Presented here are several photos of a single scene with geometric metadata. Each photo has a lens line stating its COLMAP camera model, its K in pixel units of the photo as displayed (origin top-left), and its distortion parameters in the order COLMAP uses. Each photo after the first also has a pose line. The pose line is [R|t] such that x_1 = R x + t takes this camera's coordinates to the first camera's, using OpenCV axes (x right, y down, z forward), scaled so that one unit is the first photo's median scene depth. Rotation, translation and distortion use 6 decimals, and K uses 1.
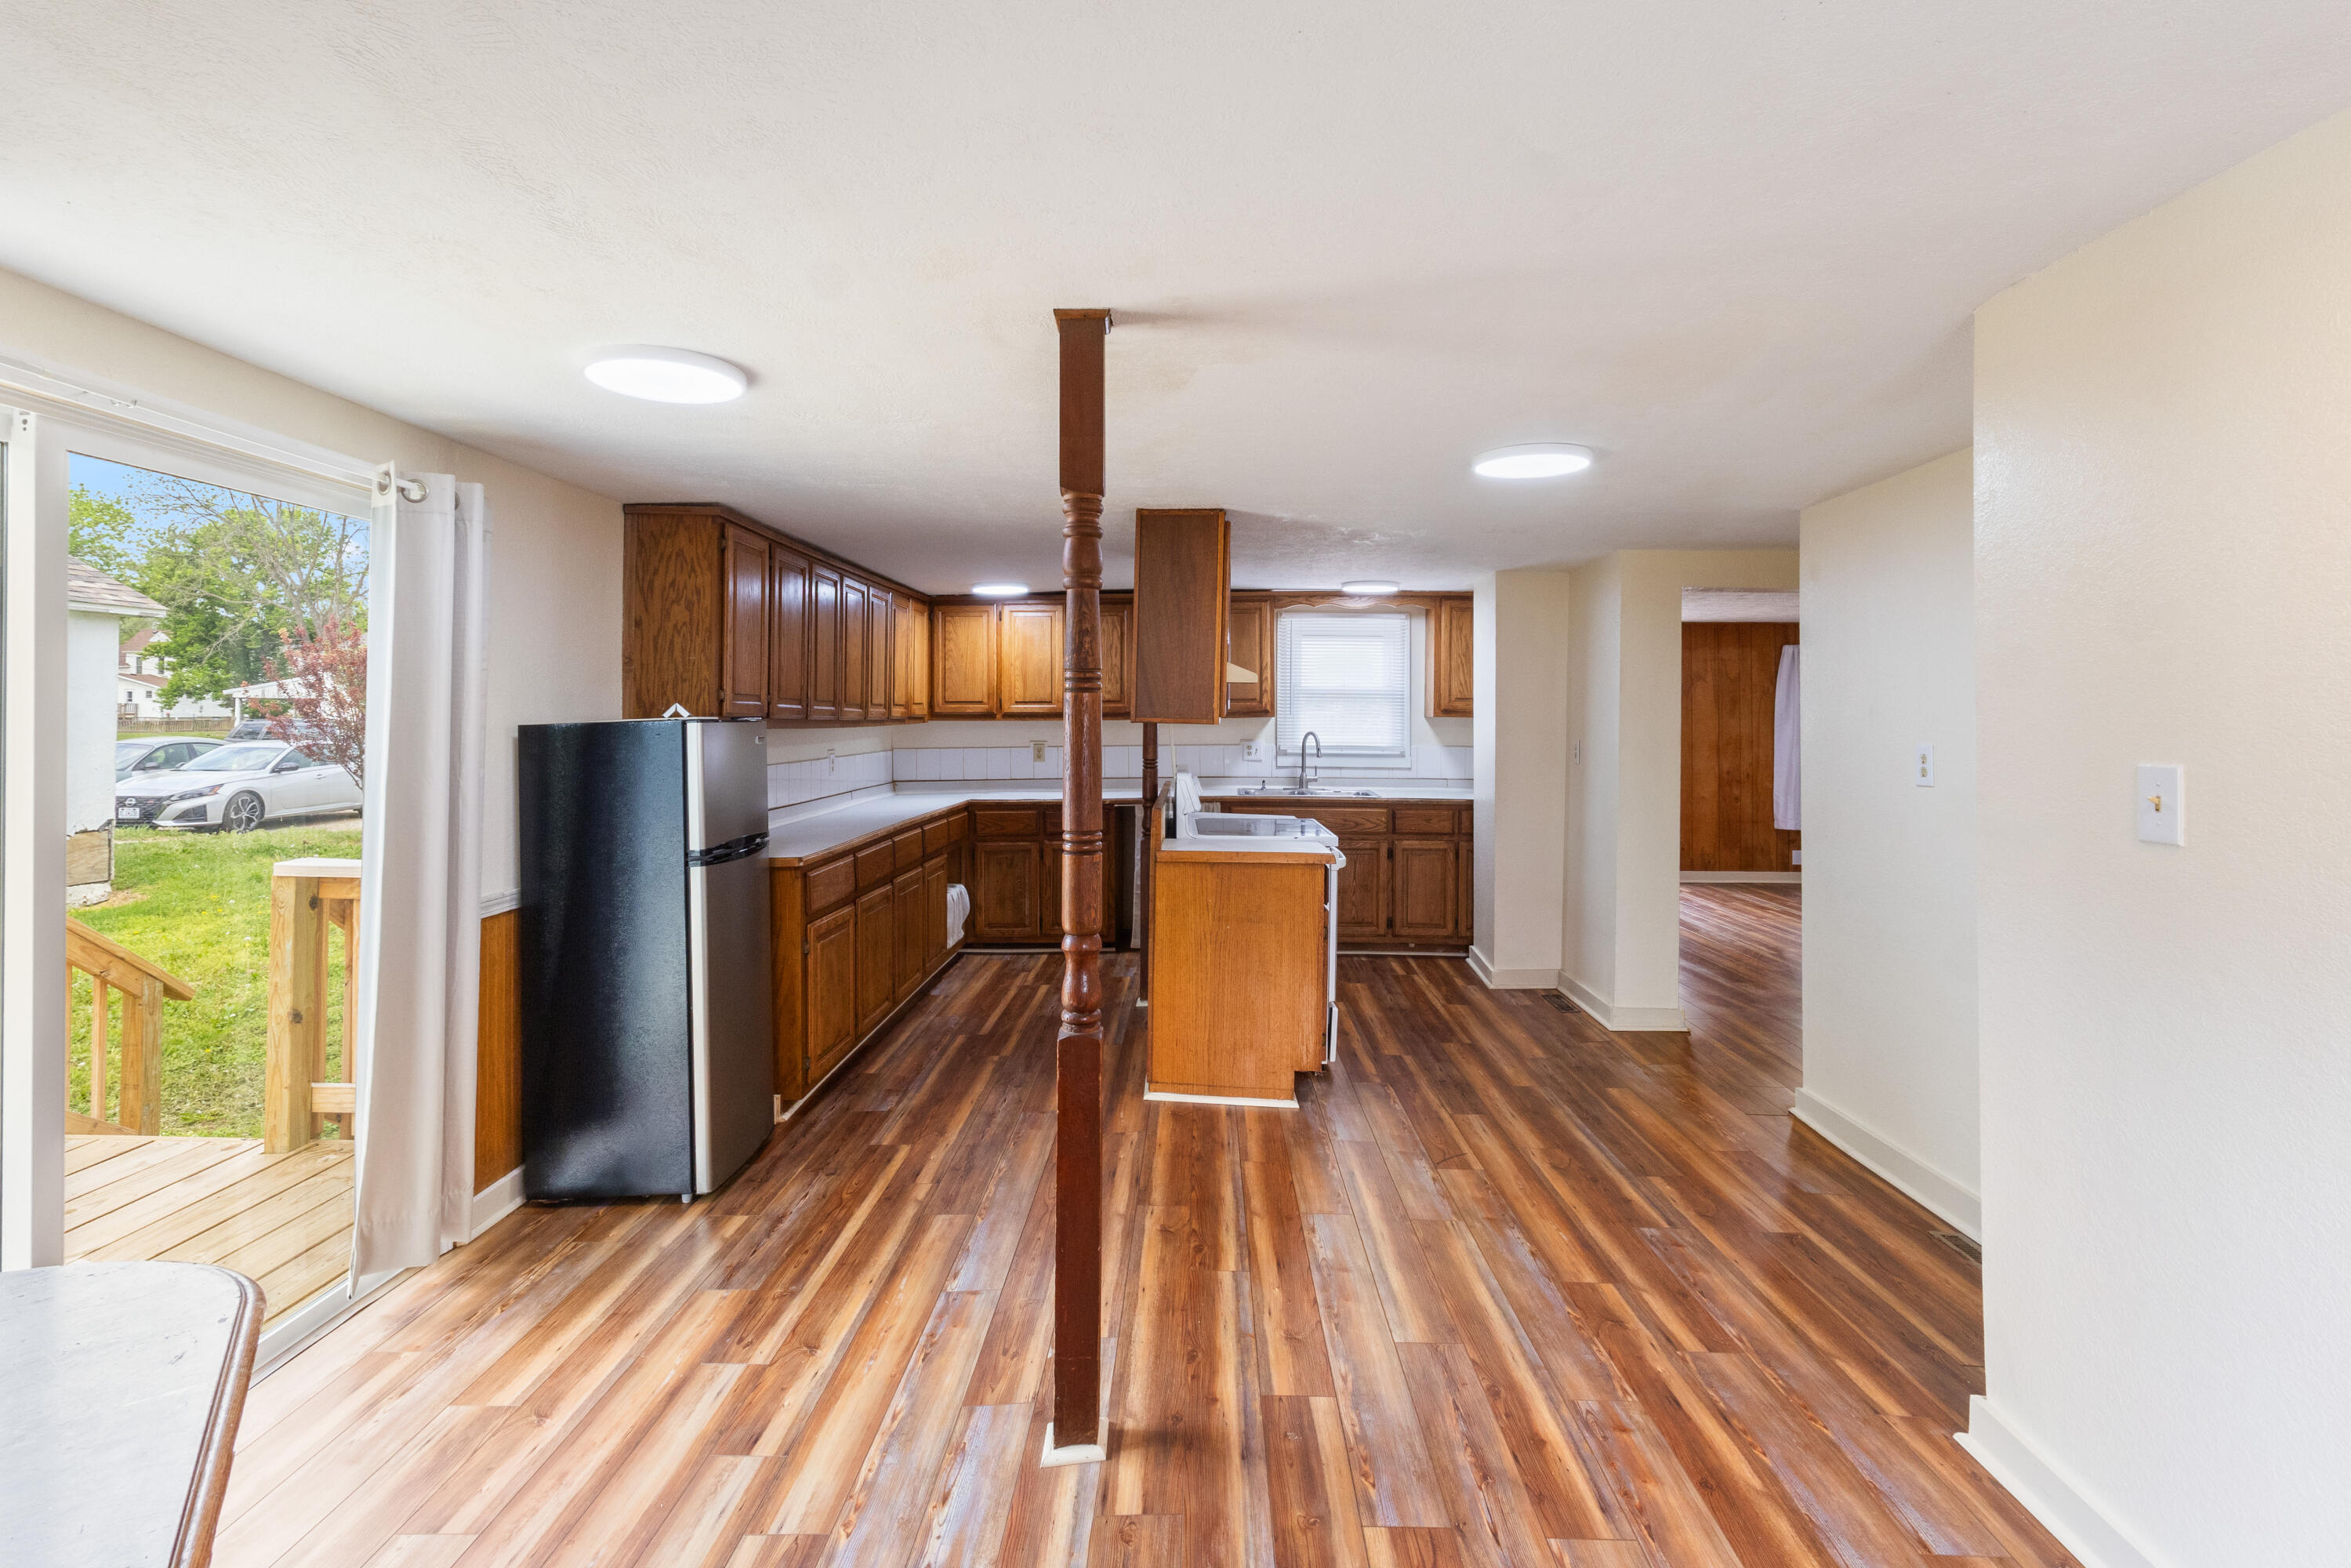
lens RADIAL K [[1093.4, 0, 1189.8], [0, 1093.4, 713.6], [0, 0, 1]] dist [0.004860, 0.000707]
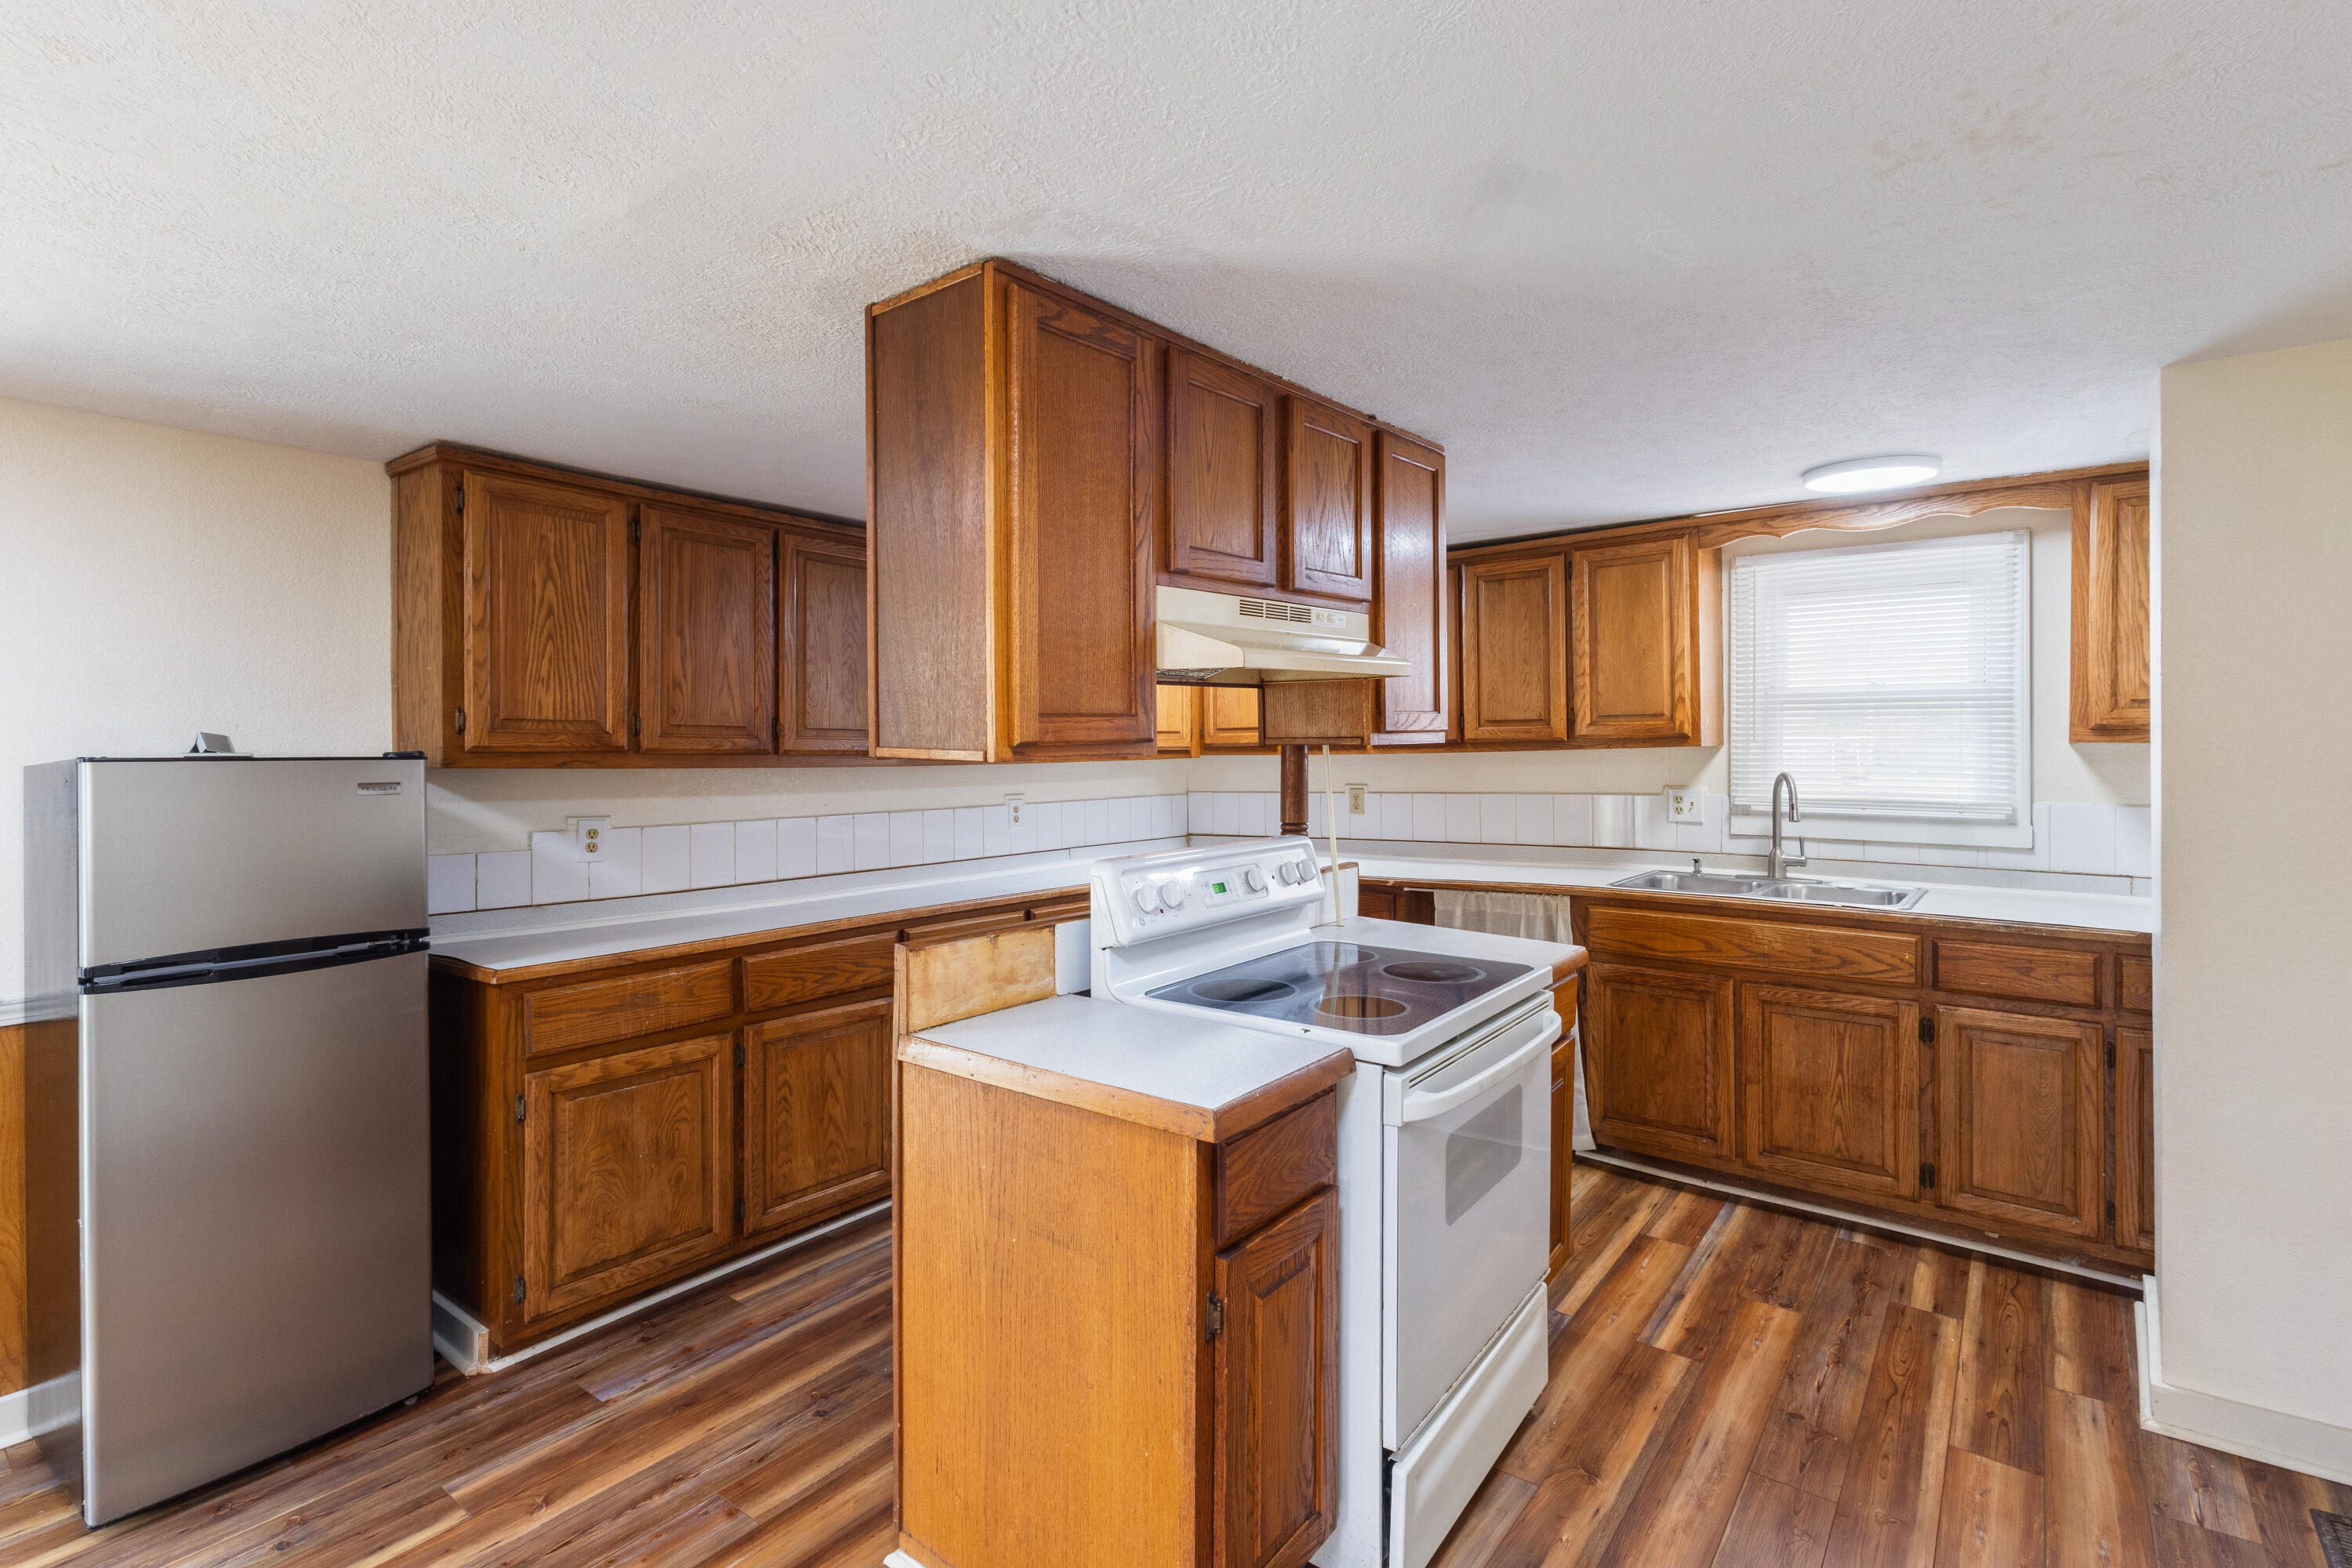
lens RADIAL K [[1093.9, 0, 1194.7], [0, 1093.9, 750.0], [0, 0, 1]] dist [0.004860, 0.000707]
pose [[0.804760, -0.007801, -0.593549, 0.211563], [0.009212, 0.999957, -0.000651, 0.003343], [0.593529, -0.004944, 0.804797, 0.428369]]
